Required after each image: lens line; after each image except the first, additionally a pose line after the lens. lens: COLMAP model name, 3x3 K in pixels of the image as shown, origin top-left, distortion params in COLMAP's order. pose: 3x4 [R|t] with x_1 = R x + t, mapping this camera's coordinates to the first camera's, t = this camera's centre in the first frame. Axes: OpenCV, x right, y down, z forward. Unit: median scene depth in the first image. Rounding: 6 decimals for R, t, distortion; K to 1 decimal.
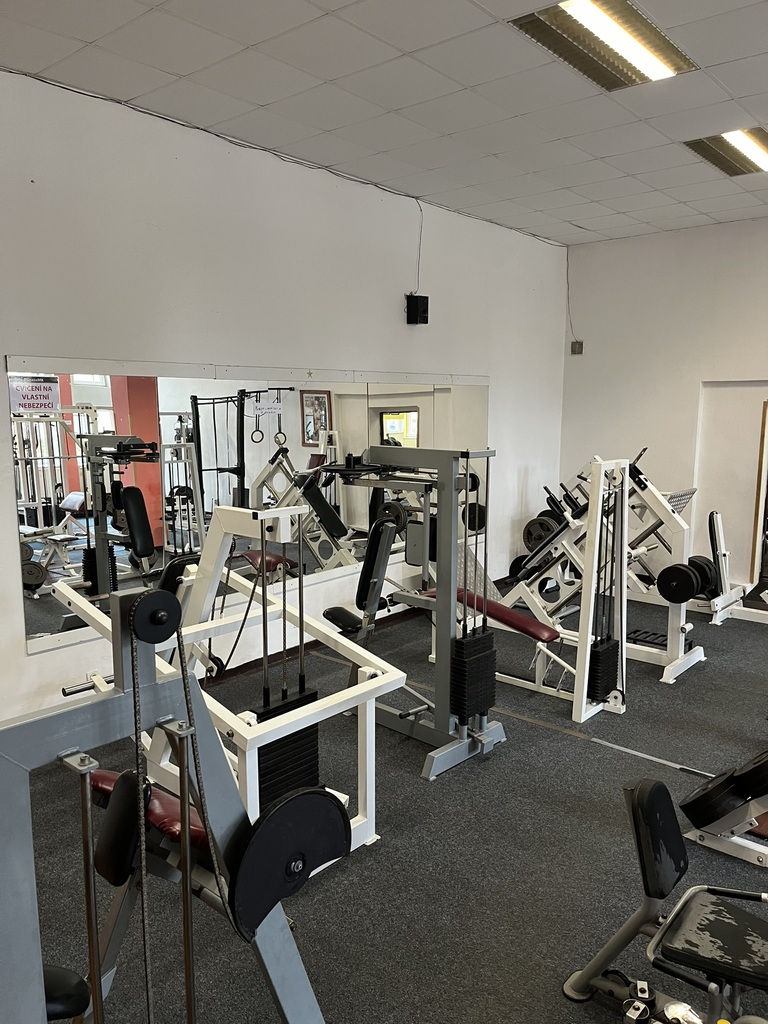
lens RADIAL K [[774.6, 0, 389.9], [0, 774.6, 520.5], [0, 0, 1]] dist [0.050669, -0.076265]
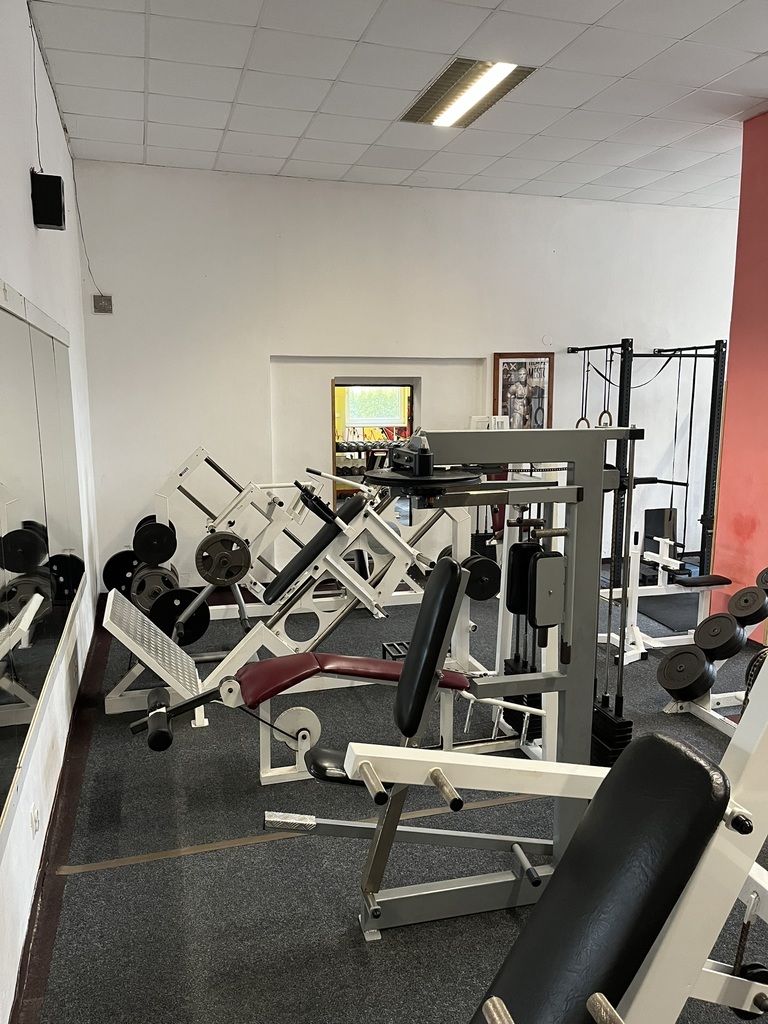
lens RADIAL K [[774.6, 0, 387.9], [0, 774.6, 511.2], [0, 0, 1]] dist [0.050669, -0.076265]
pose [[0.538732, -0.130284, 0.832342, -0.405131], [0.130585, 0.988943, 0.070276, -0.068262], [-0.832295, 0.070832, 0.549789, 0.595471]]
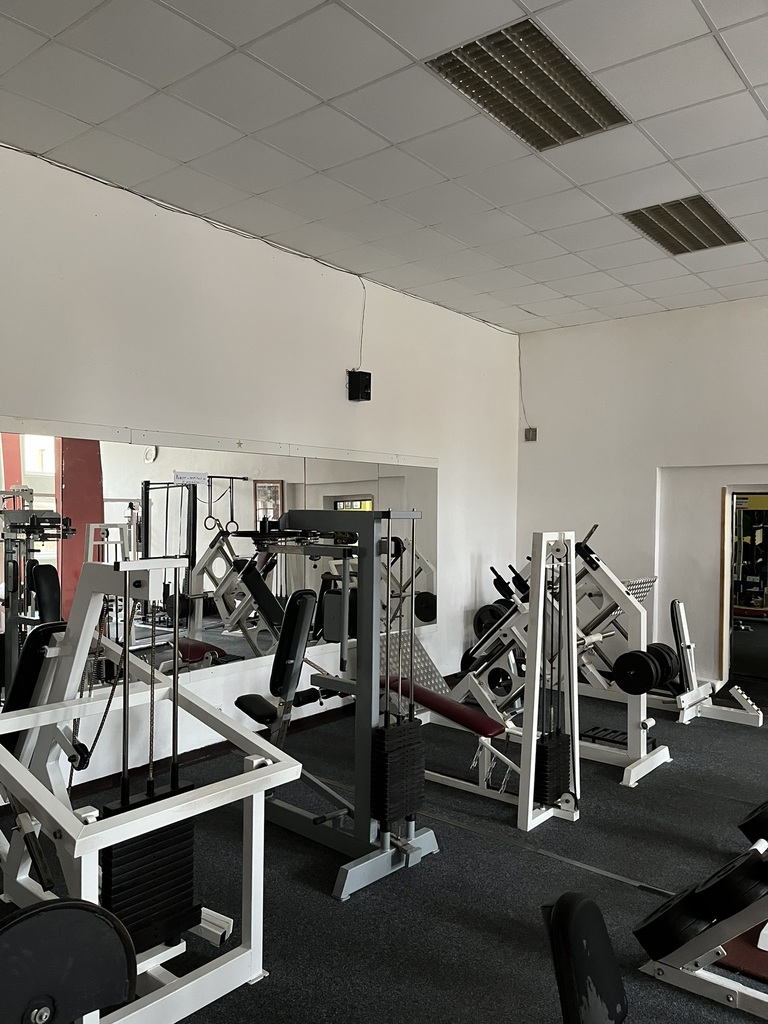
lens RADIAL K [[774.6, 0, 378.0], [0, 774.6, 518.9], [0, 0, 1]] dist [0.050669, -0.076265]
pose [[0.999828, 0.010025, 0.015600, 0.053879], [-0.007759, 0.990246, -0.139113, 0.032523], [-0.016843, 0.138968, 0.990154, 0.081532]]
